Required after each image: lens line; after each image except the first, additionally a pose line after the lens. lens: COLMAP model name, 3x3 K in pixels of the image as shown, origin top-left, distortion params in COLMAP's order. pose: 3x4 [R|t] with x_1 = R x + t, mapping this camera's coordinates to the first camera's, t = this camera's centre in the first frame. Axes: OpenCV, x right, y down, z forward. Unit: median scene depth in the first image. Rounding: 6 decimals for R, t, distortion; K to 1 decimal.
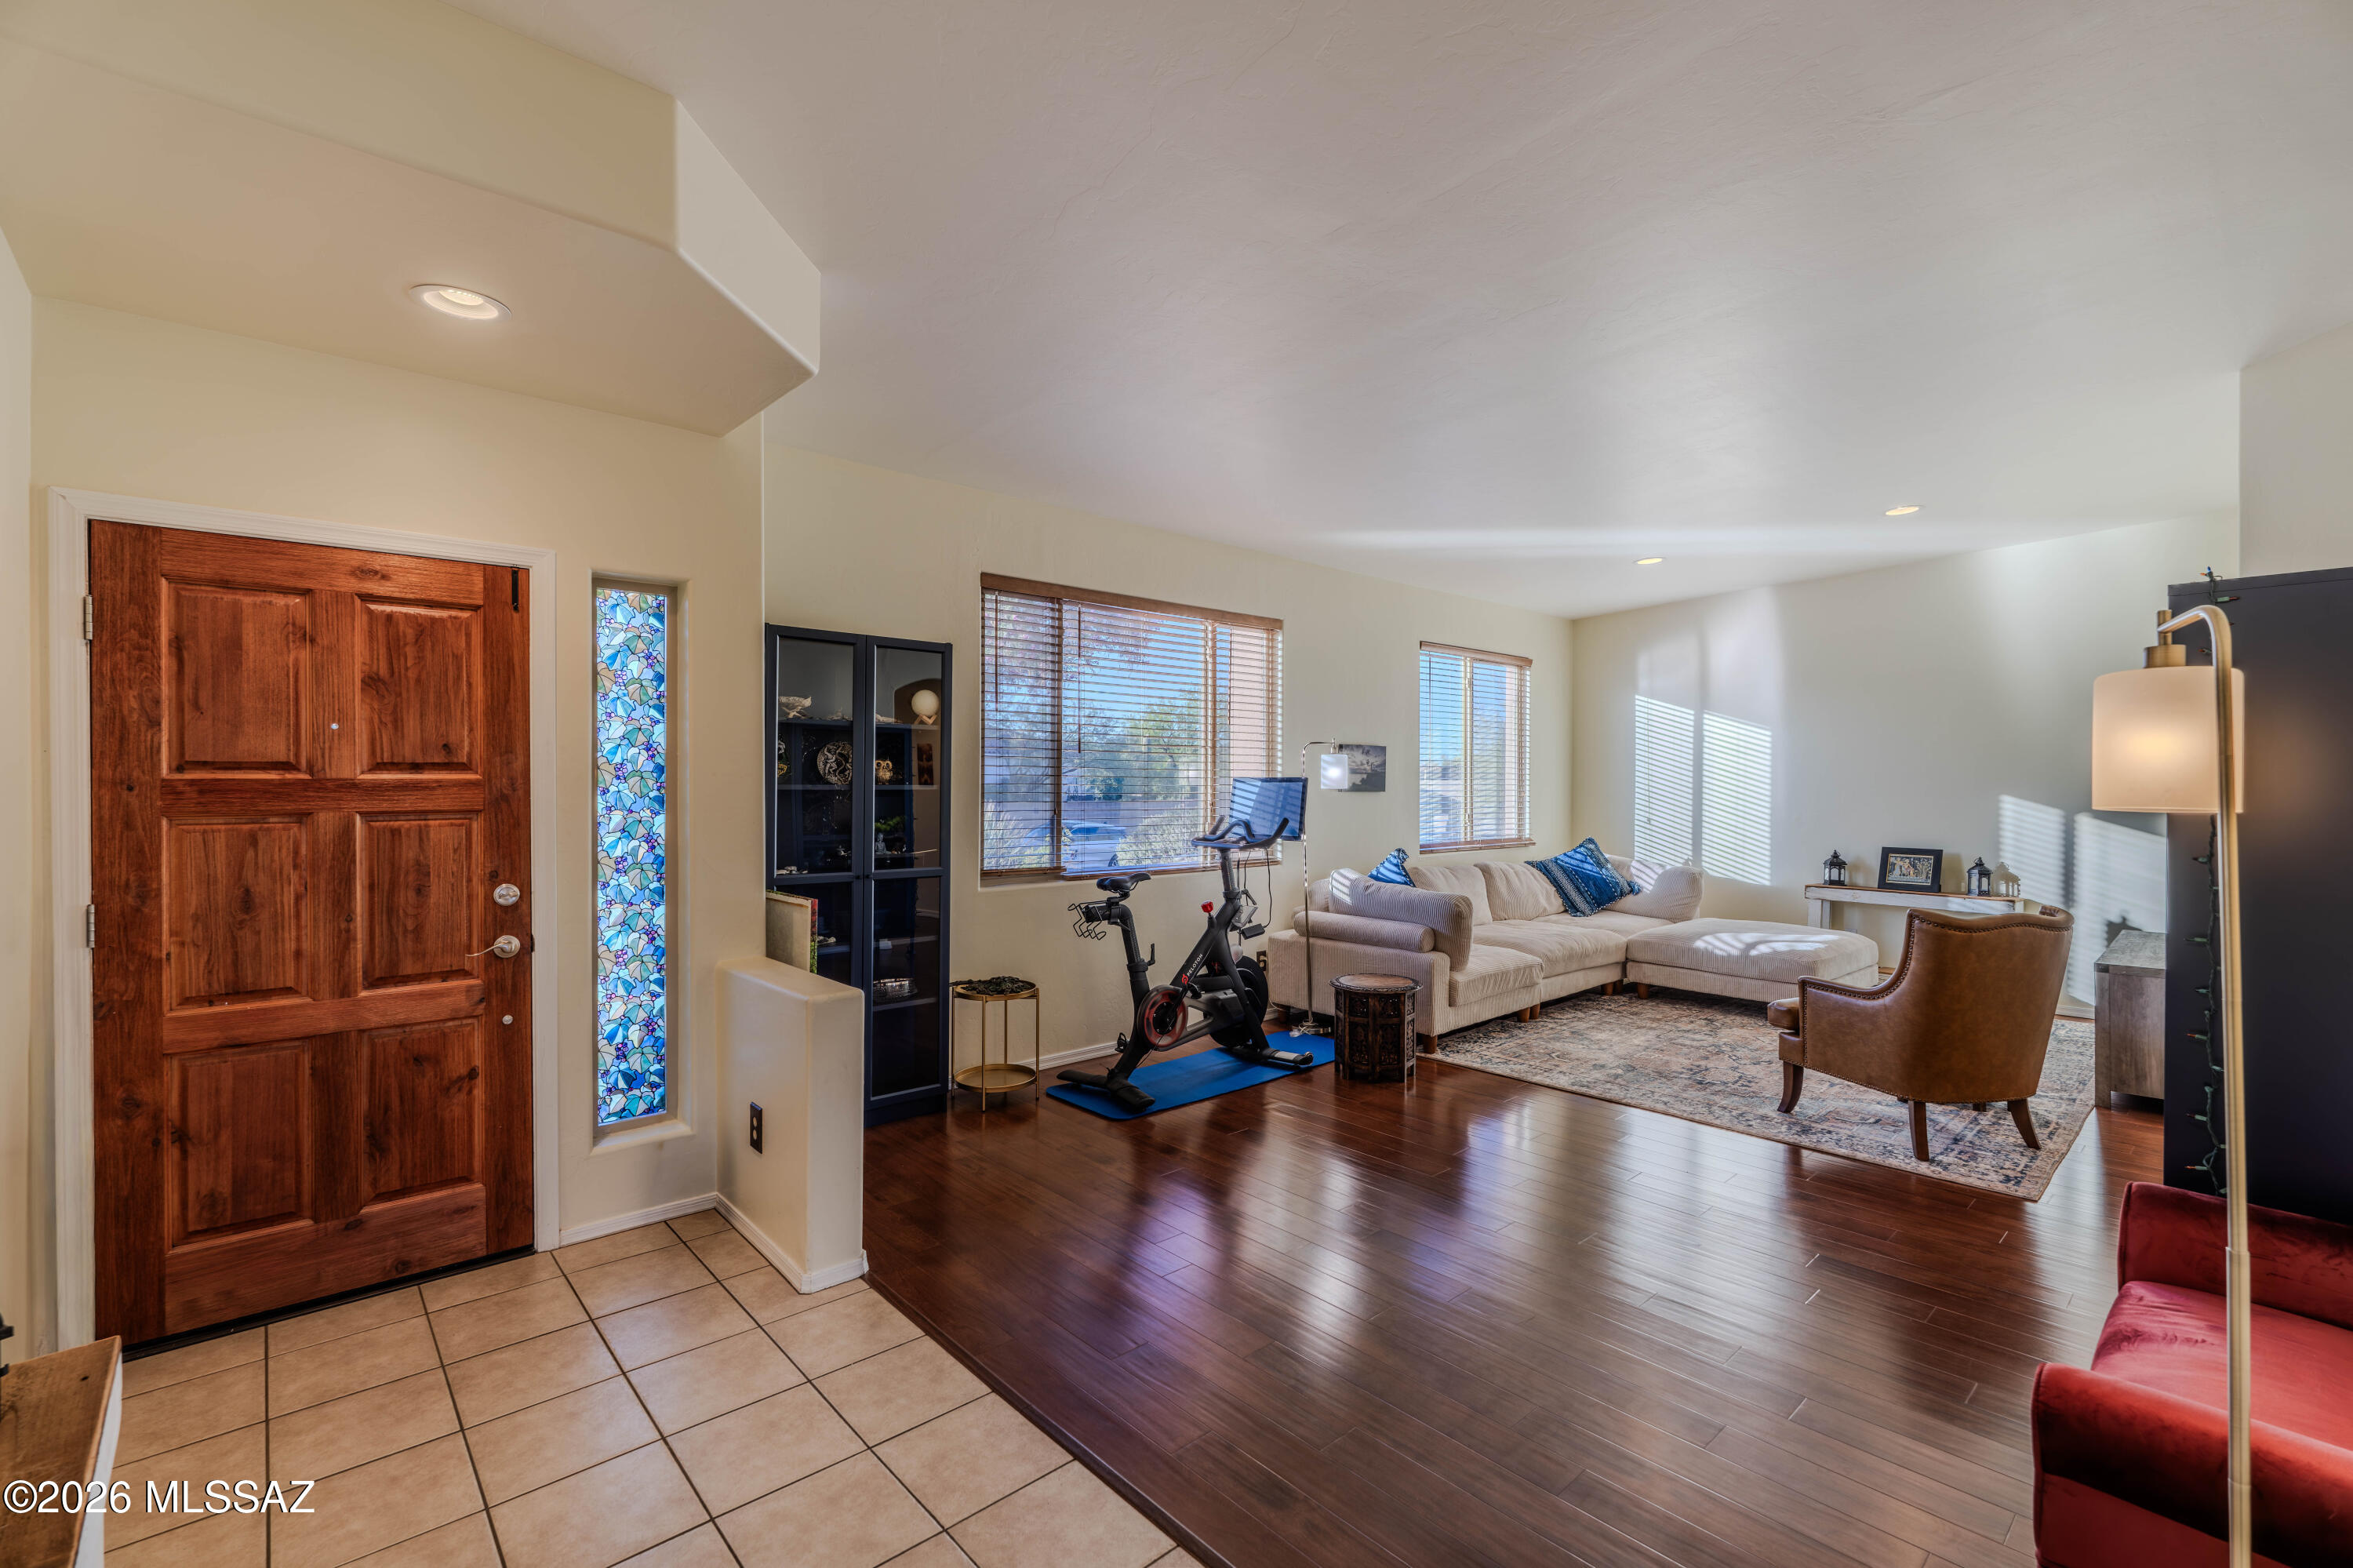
lens RADIAL K [[1034.2, 0, 1184.1], [0, 1034.2, 784.0], [0, 0, 1]] dist [-0.005163, -0.000323]
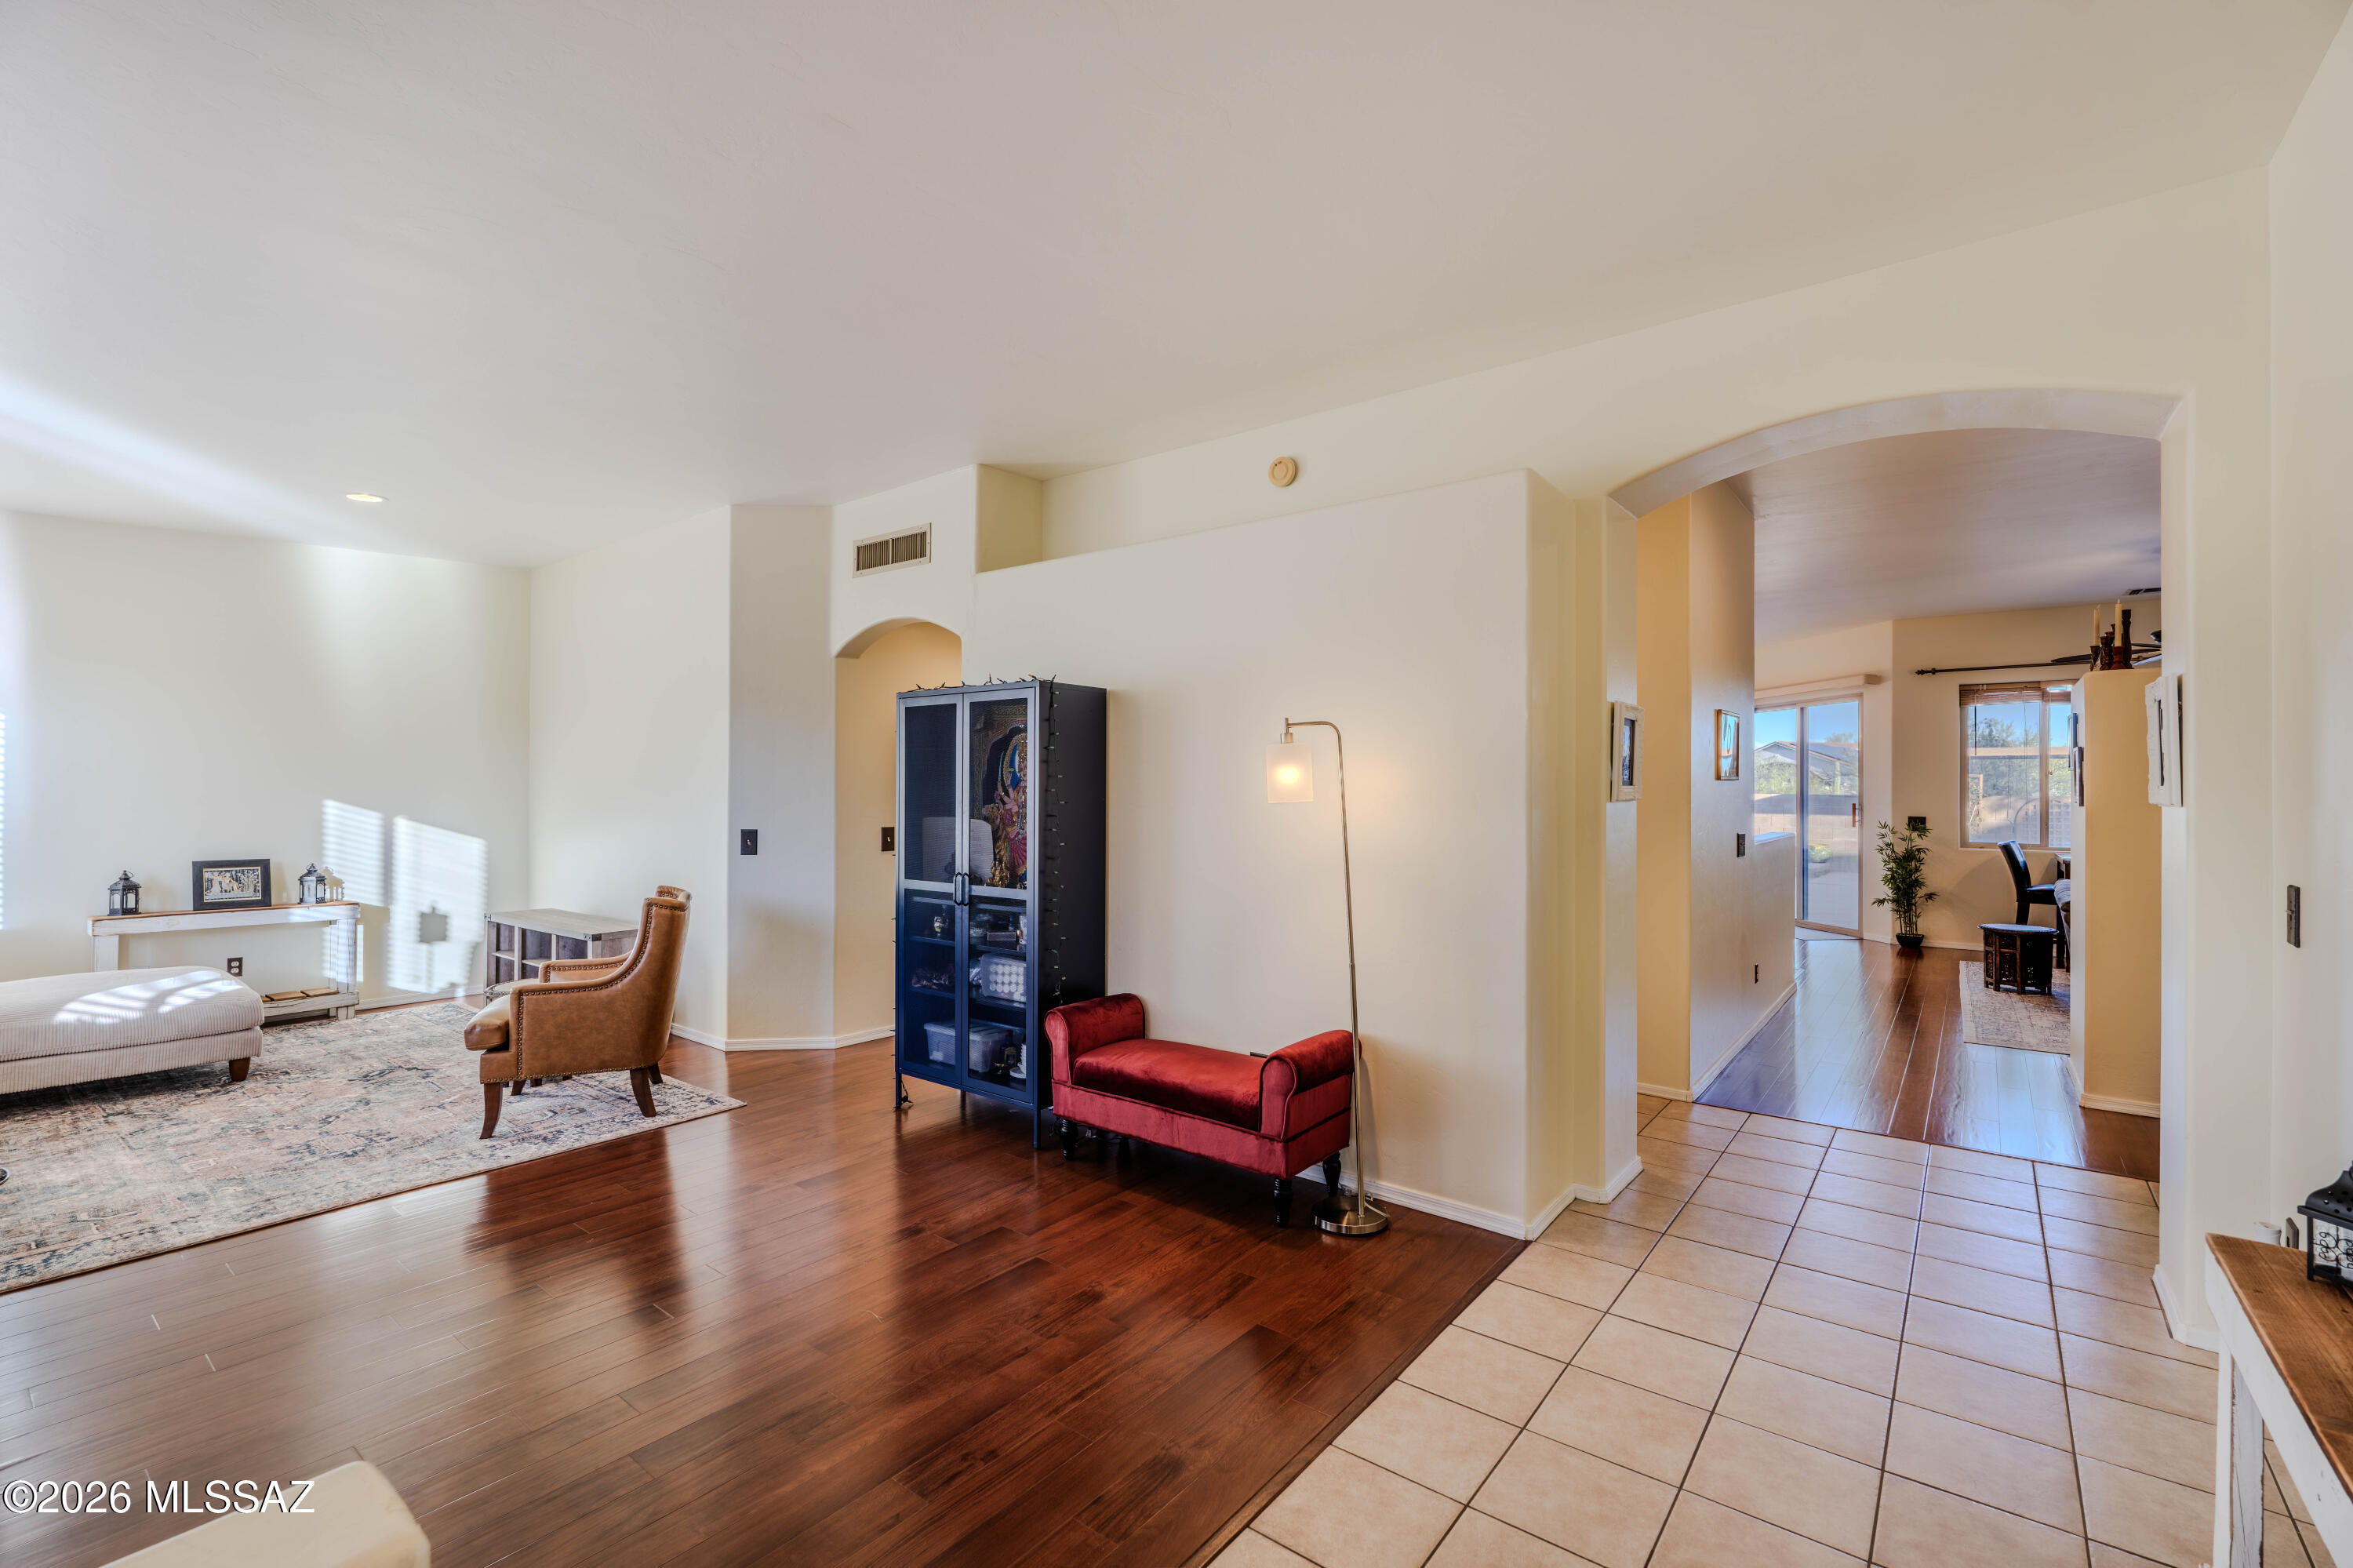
lens RADIAL K [[1034.2, 0, 1184.1], [0, 1034.2, 784.0], [0, 0, 1]] dist [-0.005163, -0.000323]
pose [[-0.189079, 0.002526, 0.981959, -0.330309], [-0.004708, 0.999983, -0.003479, -0.003508], [-0.981951, -0.005281, -0.189064, 0.394481]]
